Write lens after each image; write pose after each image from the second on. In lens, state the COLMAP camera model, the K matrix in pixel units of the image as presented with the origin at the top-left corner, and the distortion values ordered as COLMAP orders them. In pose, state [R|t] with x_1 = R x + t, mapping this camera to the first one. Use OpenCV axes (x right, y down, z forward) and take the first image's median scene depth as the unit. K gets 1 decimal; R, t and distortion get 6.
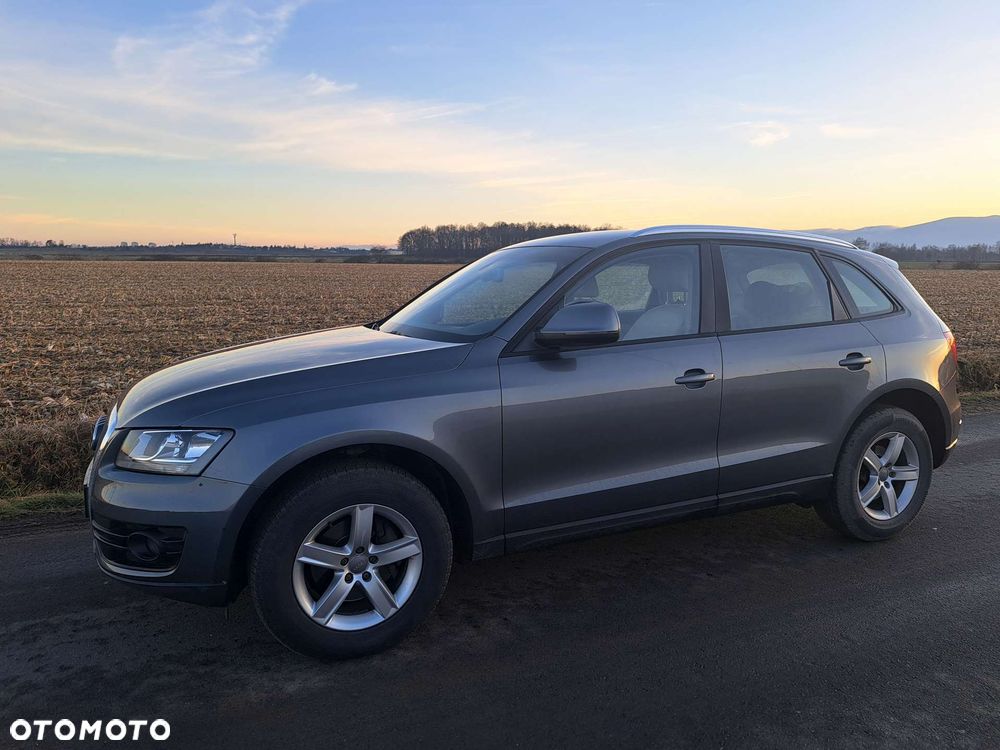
lens RADIAL K [[724.5, 0, 506.1], [0, 724.5, 370.9], [0, 0, 1]] dist [0.090659, -0.104298]
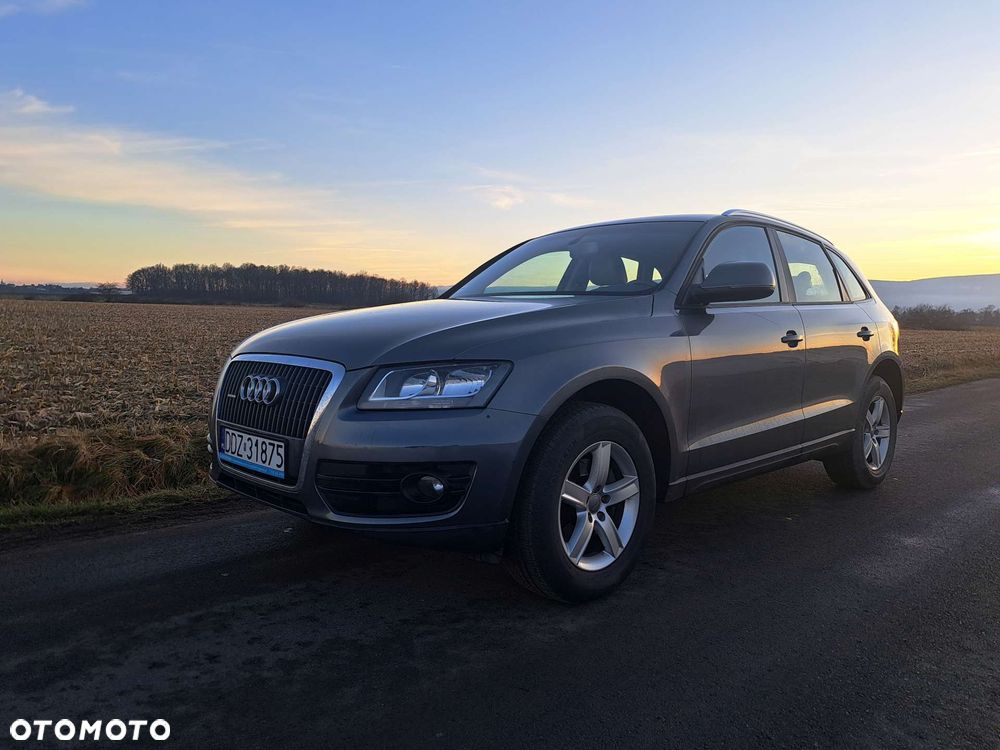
lens RADIAL K [[724.1, 0, 509.8], [0, 724.1, 373.8], [0, 0, 1]] dist [0.075117, -0.080139]
pose [[0.942382, -0.007660, 0.334452, -0.473582], [0.028162, 0.998006, -0.056496, 0.103389], [-0.333352, 0.062659, 0.940718, 0.070640]]
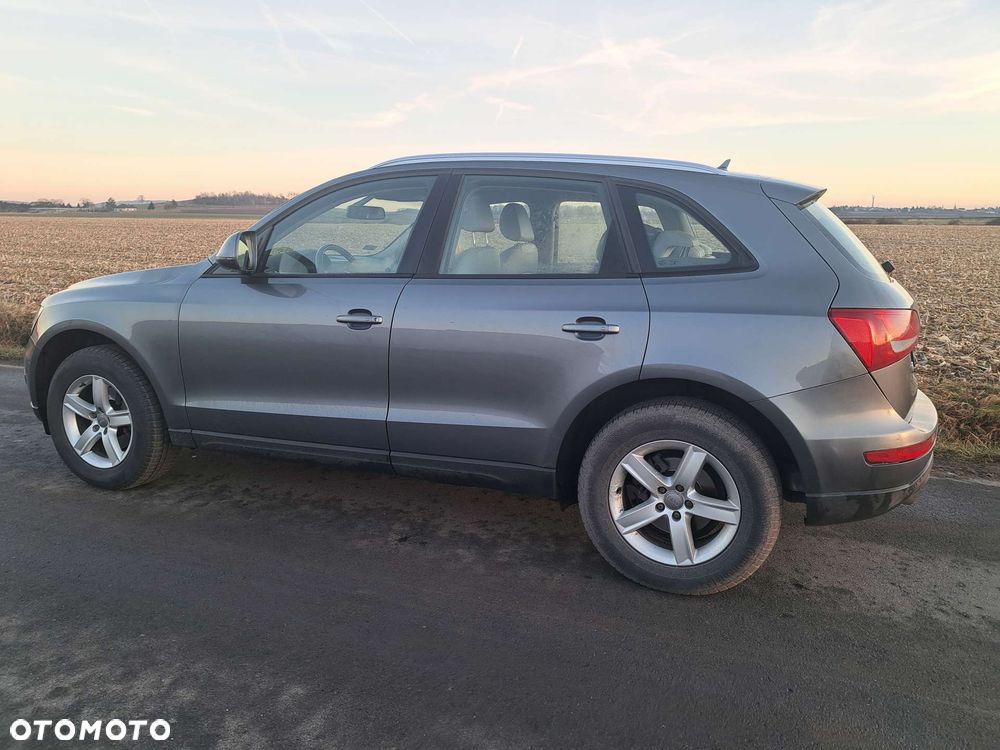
lens RADIAL K [[721.3, 0, 513.9], [0, 721.3, 359.0], [0, 0, 1]] dist [0.079613, -0.078933]
pose [[0.691068, 0.136586, -0.709767, 0.939134], [-0.112906, 0.990327, 0.080646, -0.032149], [0.713916, 0.024405, 0.699805, 0.436153]]
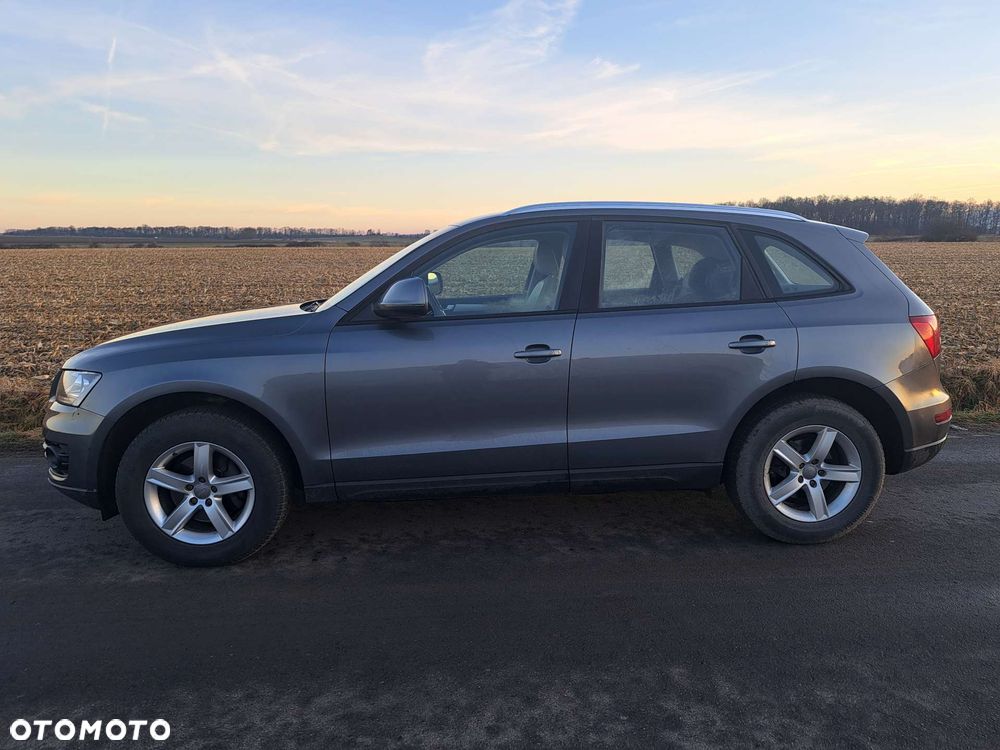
lens RADIAL K [[724.1, 0, 509.8], [0, 724.1, 373.8], [0, 0, 1]] dist [0.075117, -0.080139]
pose [[0.933252, 0.050634, -0.355636, 0.516547], [-0.040346, 0.998526, 0.036292, 0.003137], [0.356949, -0.019521, 0.933920, 0.035269]]
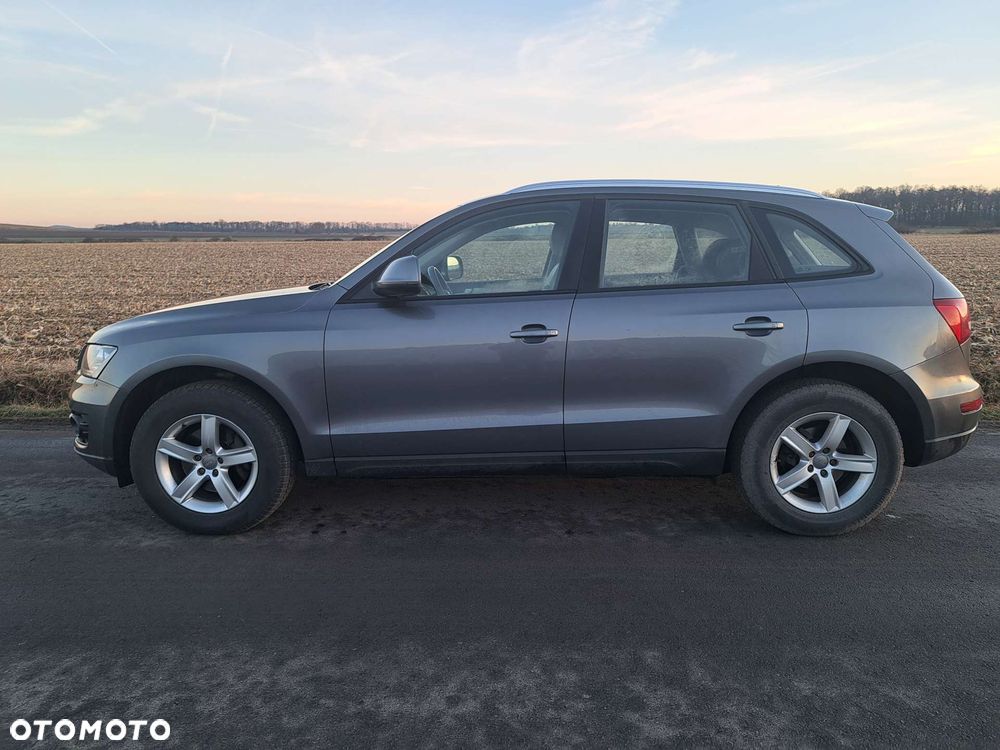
lens RADIAL K [[724.7, 0, 500.0], [0, 724.7, 375.0], [0, 0, 1]] dist [0.077772, -0.082480]
pose [[0.893645, 0.069561, -0.443351, 0.589730], [-0.052549, 0.997338, 0.050560, 0.017421], [0.445688, -0.021885, 0.894921, 0.068610]]
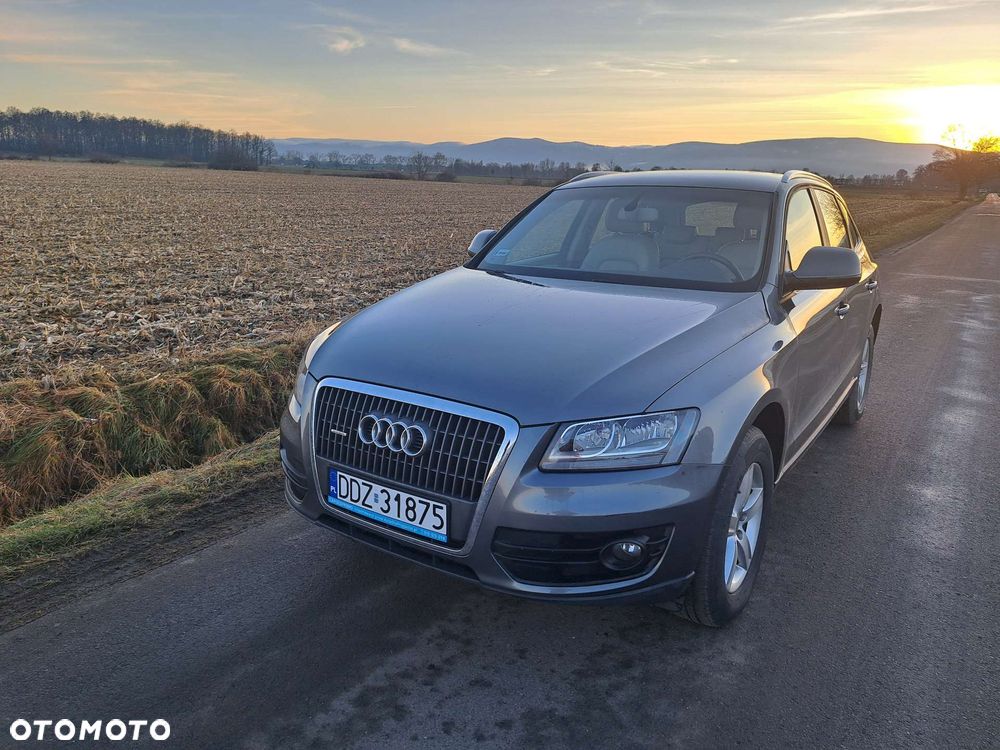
lens RADIAL K [[726.2, 0, 519.4], [0, 726.2, 356.5], [0, 0, 1]] dist [0.063234, -0.059306]
pose [[0.848582, -0.100718, 0.519388, -0.695114], [0.046940, 0.992173, 0.115709, -0.065885], [-0.526977, -0.073809, 0.846668, 0.245655]]
